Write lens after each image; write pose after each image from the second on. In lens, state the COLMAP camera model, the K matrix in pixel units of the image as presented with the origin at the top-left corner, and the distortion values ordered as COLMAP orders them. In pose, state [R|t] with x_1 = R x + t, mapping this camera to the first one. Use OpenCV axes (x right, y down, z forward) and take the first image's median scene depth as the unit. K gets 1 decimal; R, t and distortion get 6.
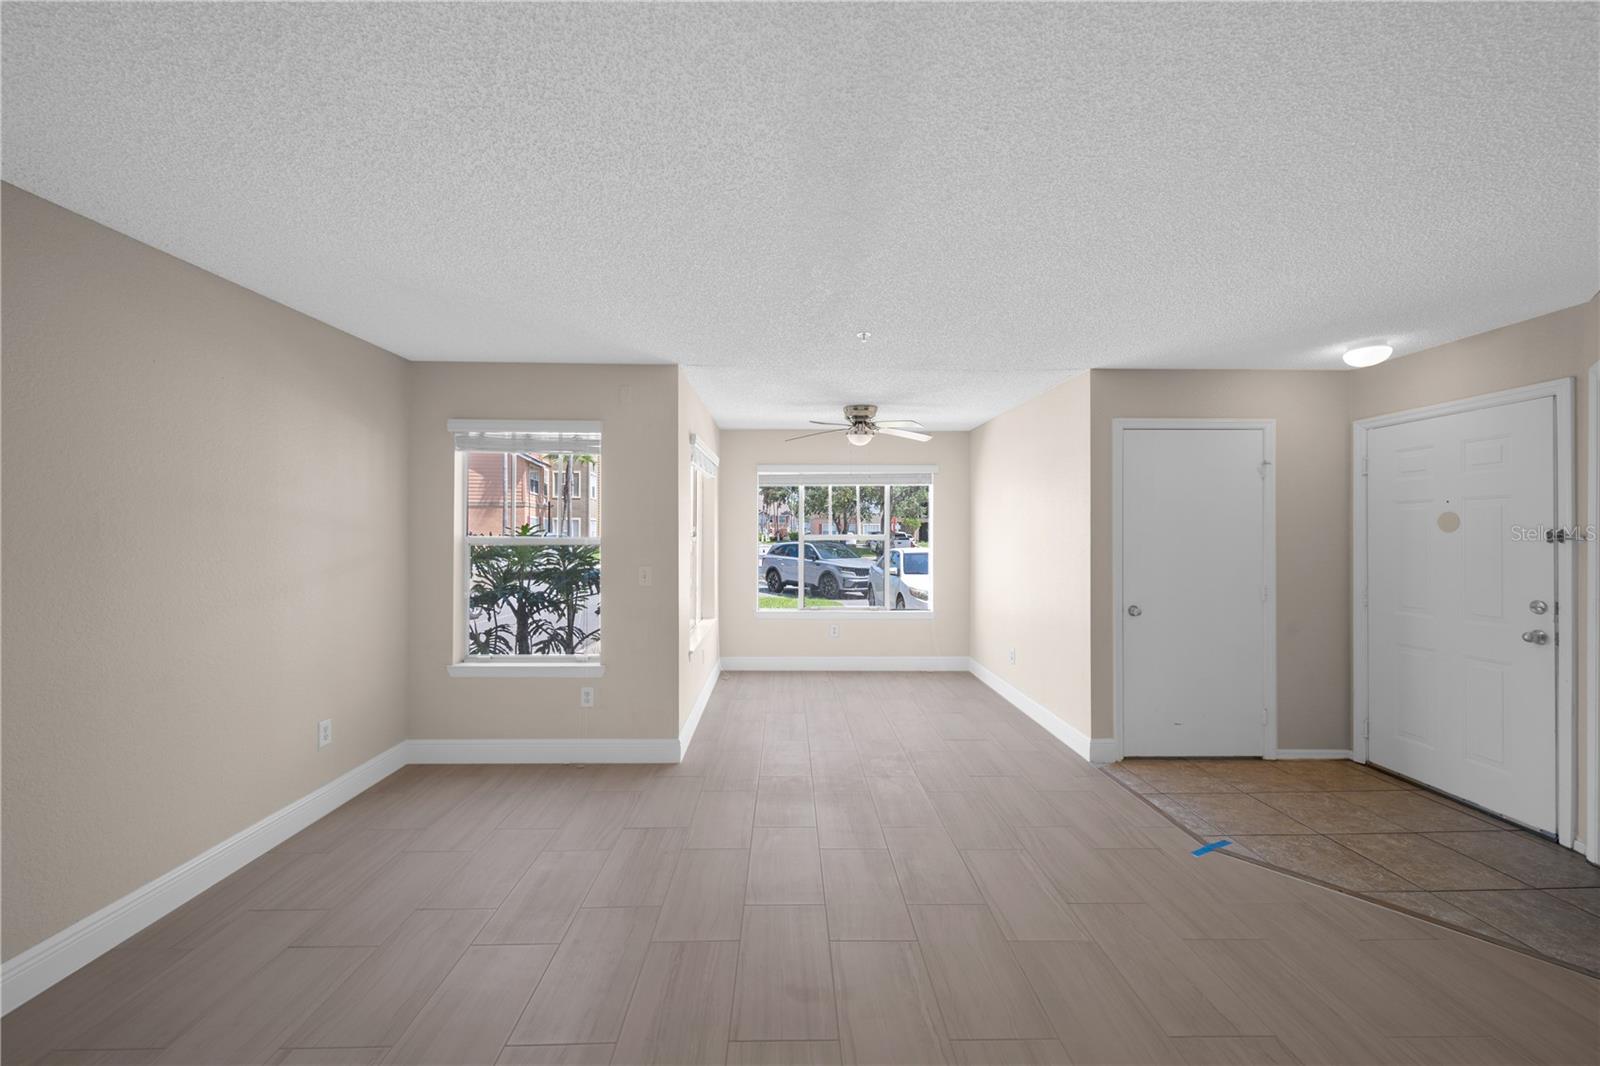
lens RADIAL K [[638.7, 0, 800.0], [0, 638.7, 533.0], [0, 0, 1]] dist [-0.000479, -0.000105]
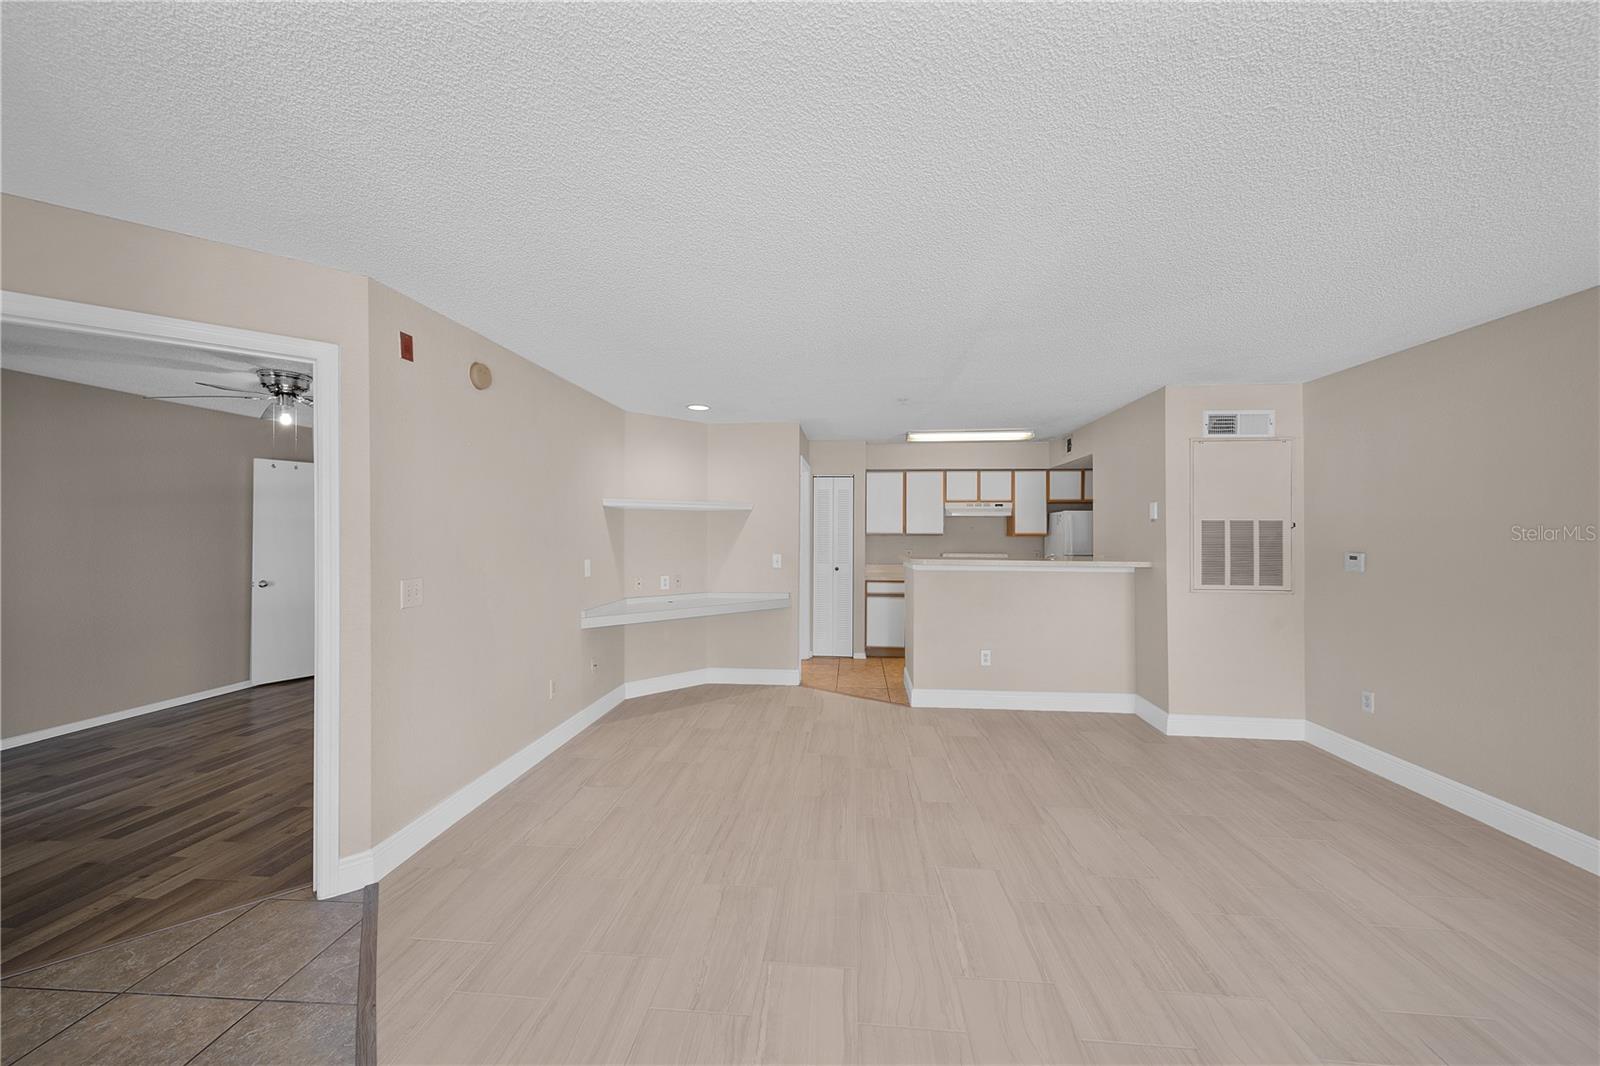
lens RADIAL K [[601.0, 0, 800.0], [0, 601.0, 533.0], [0, 0, 1]] dist [0.006894, -0.001986]
pose [[-0.996007, -0.007290, 0.088979, 0.188858], [-0.006677, 0.999952, 0.007191, -0.003455], [-0.089027, 0.006568, -0.996008, 1.077088]]
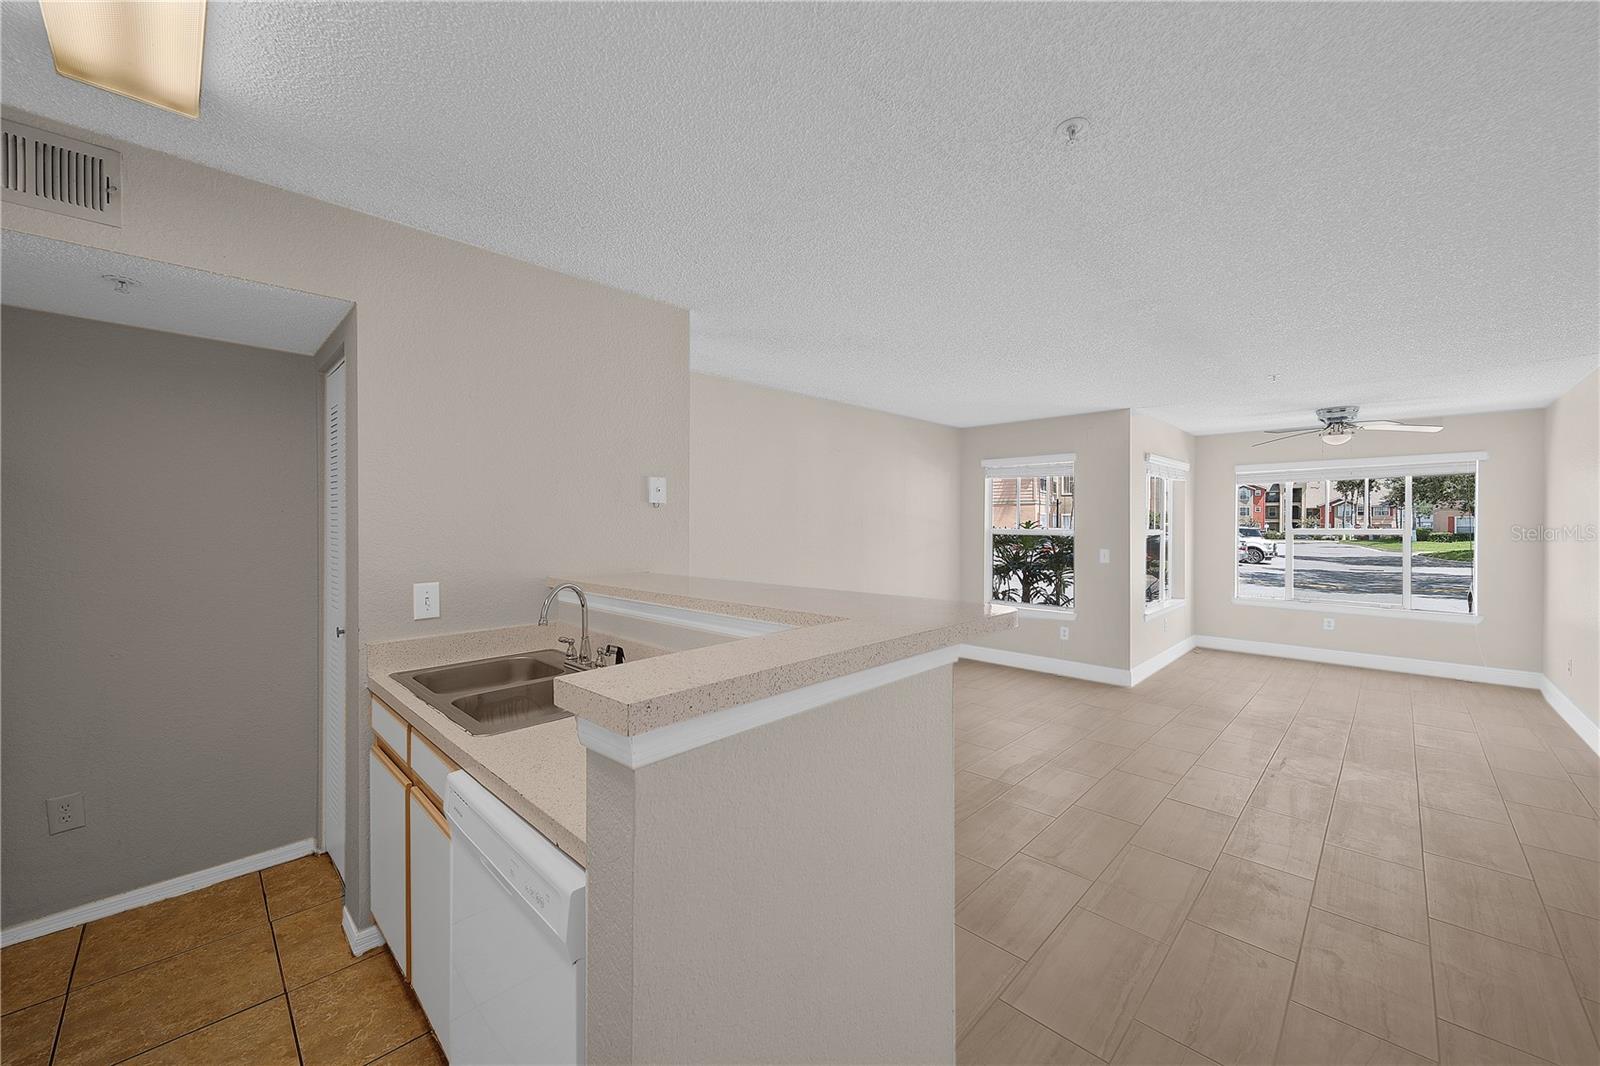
lens RADIAL K [[601.0, 0, 800.0], [0, 601.0, 533.0], [0, 0, 1]] dist [0.006894, -0.001986]
pose [[0.708823, 0.007088, -0.705351, 0.235024], [-0.002101, 0.999966, 0.007937, 0.004999], [0.705384, -0.004144, 0.708814, -0.473980]]
